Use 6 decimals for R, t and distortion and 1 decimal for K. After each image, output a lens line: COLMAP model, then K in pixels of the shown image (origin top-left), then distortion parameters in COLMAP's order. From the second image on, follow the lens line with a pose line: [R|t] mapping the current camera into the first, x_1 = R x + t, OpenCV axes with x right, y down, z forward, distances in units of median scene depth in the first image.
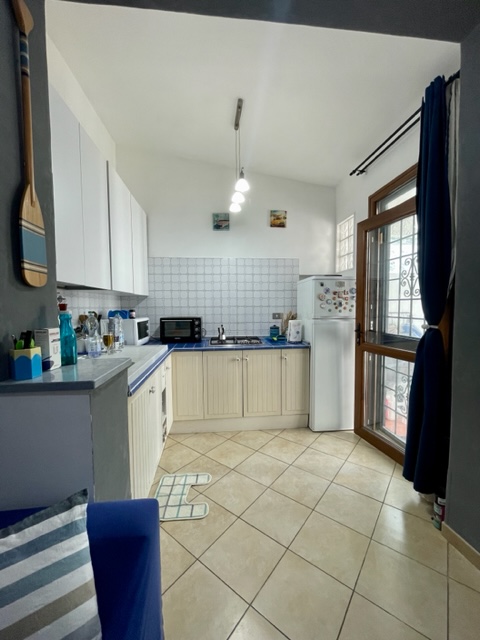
lens RADIAL K [[259.9, 0, 239.5], [0, 259.9, 321.1], [0, 0, 1]] dist [0.001296, -0.000407]
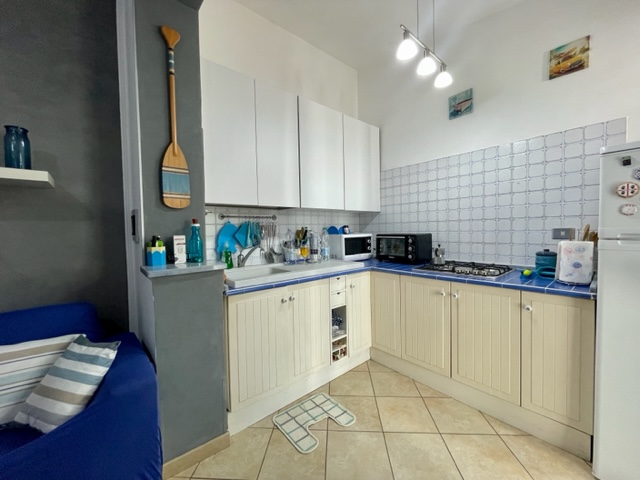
lens RADIAL K [[259.9, 0, 321.1], [0, 259.9, 239.0], [0, 0, 1]] dist [0.001296, -0.000407]
pose [[0.578356, 0.026496, -0.815354, 0.355083], [-0.031170, 0.999460, 0.010369, 0.002422], [0.815189, 0.019417, 0.578870, 0.298569]]
